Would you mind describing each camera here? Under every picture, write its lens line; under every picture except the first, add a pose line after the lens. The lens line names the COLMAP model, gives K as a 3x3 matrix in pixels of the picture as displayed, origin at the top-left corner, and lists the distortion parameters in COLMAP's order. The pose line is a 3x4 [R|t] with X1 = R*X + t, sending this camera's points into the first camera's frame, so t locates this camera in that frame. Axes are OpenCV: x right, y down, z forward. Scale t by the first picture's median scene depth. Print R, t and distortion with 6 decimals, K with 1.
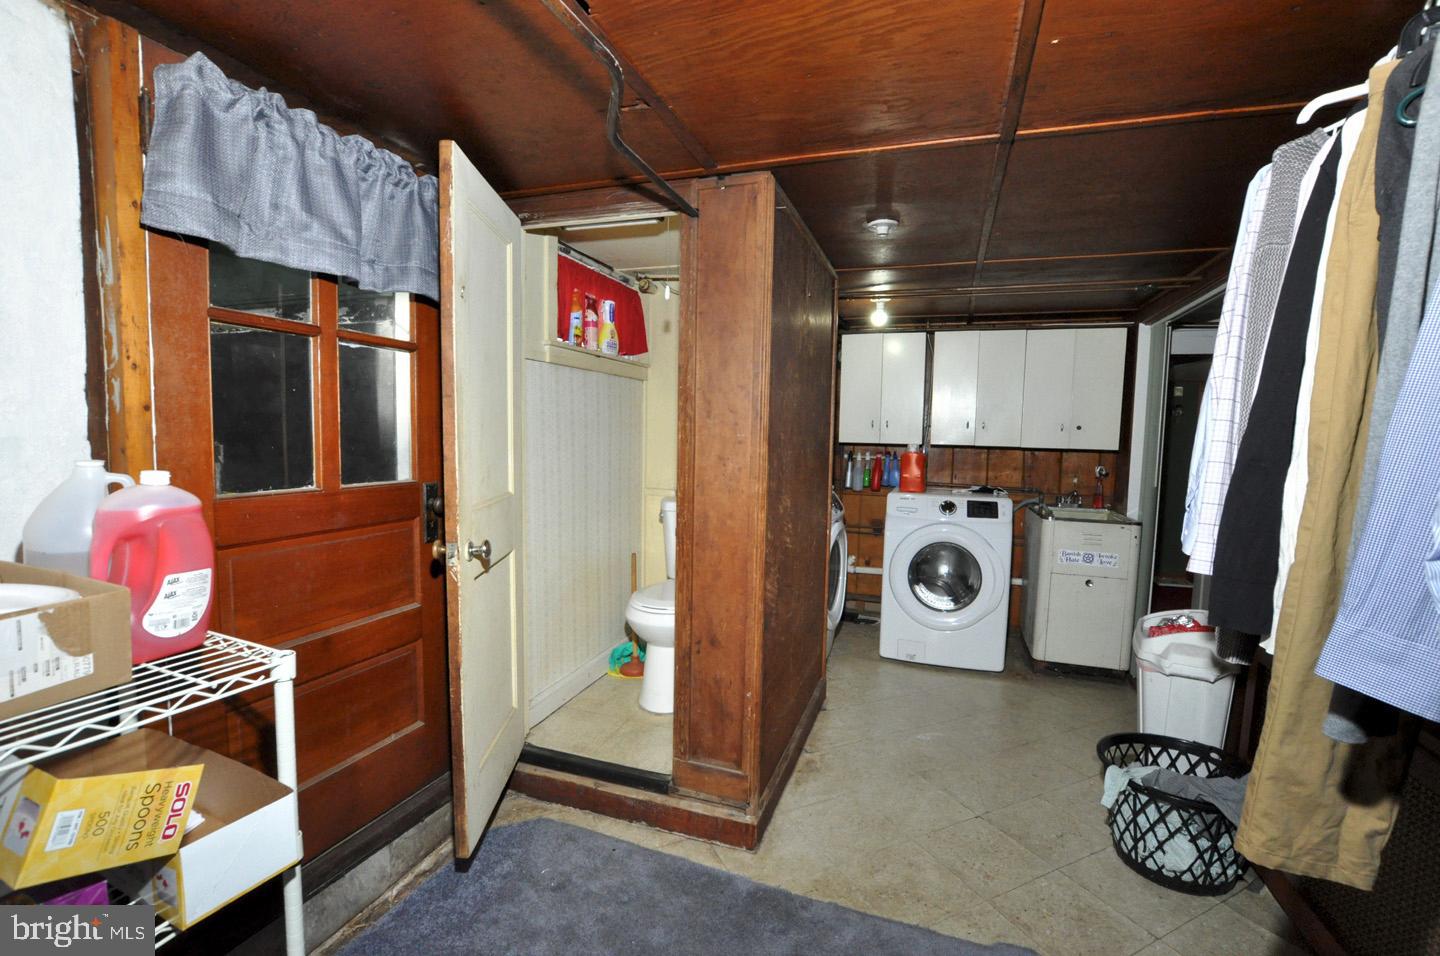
lens RADIAL K [[630.8, 0, 723.0], [0, 630.8, 482.4], [0, 0, 1]] dist [-0.032816, 0.002021]
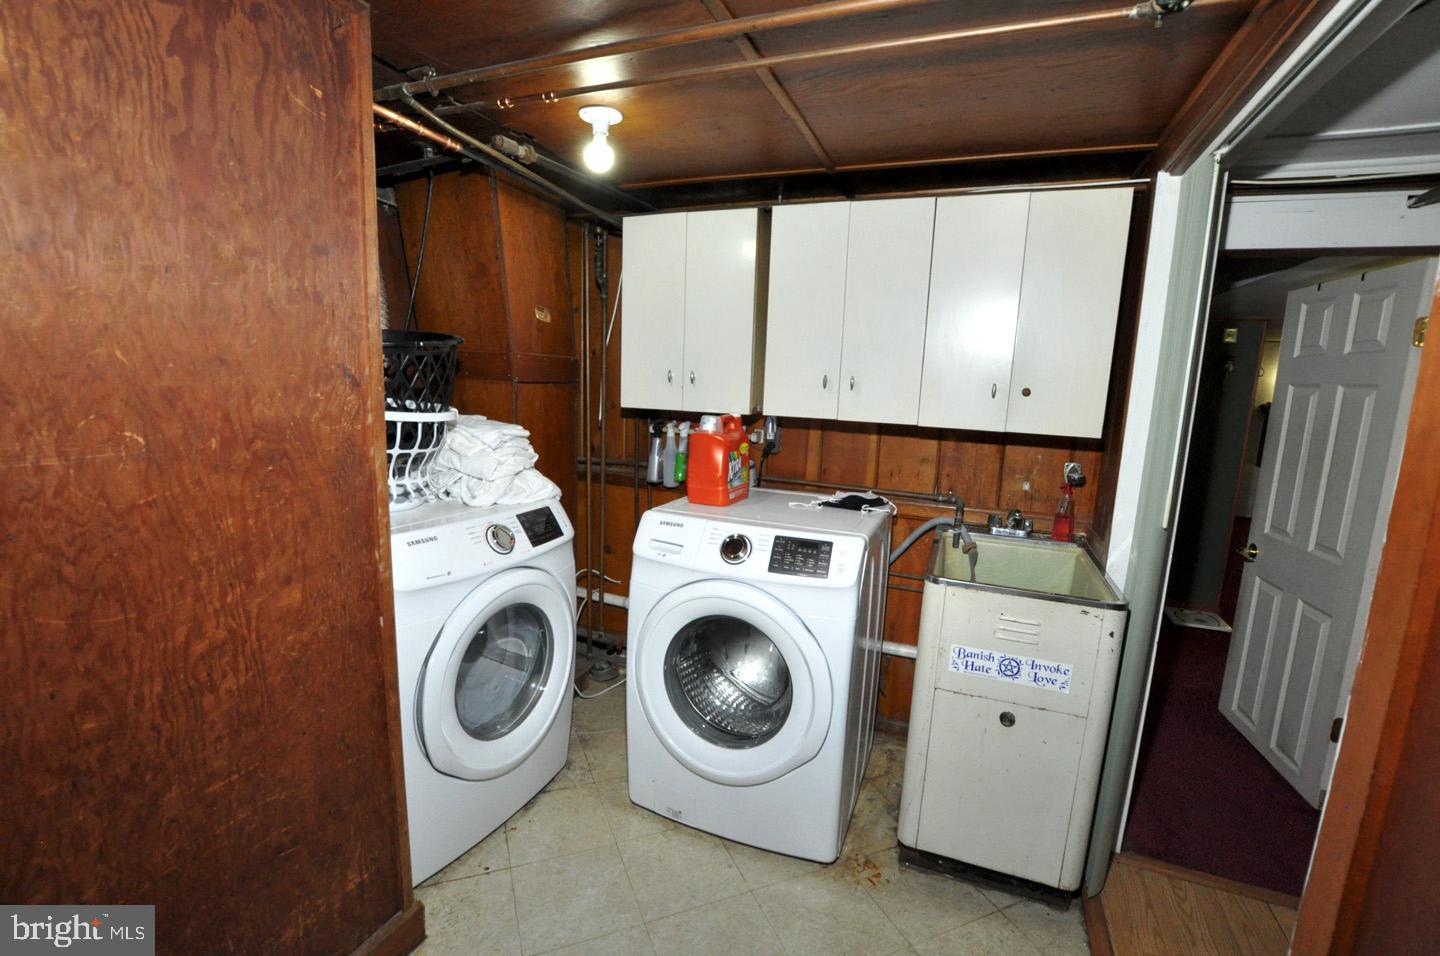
lens RADIAL K [[630.8, 0, 715.3], [0, 630.8, 476.4], [0, 0, 1]] dist [-0.032816, 0.002021]
pose [[0.998311, 0.028280, -0.050755, 0.363358], [-0.024440, 0.996903, 0.074743, -0.053471], [0.052712, -0.073377, 0.995910, 0.496663]]
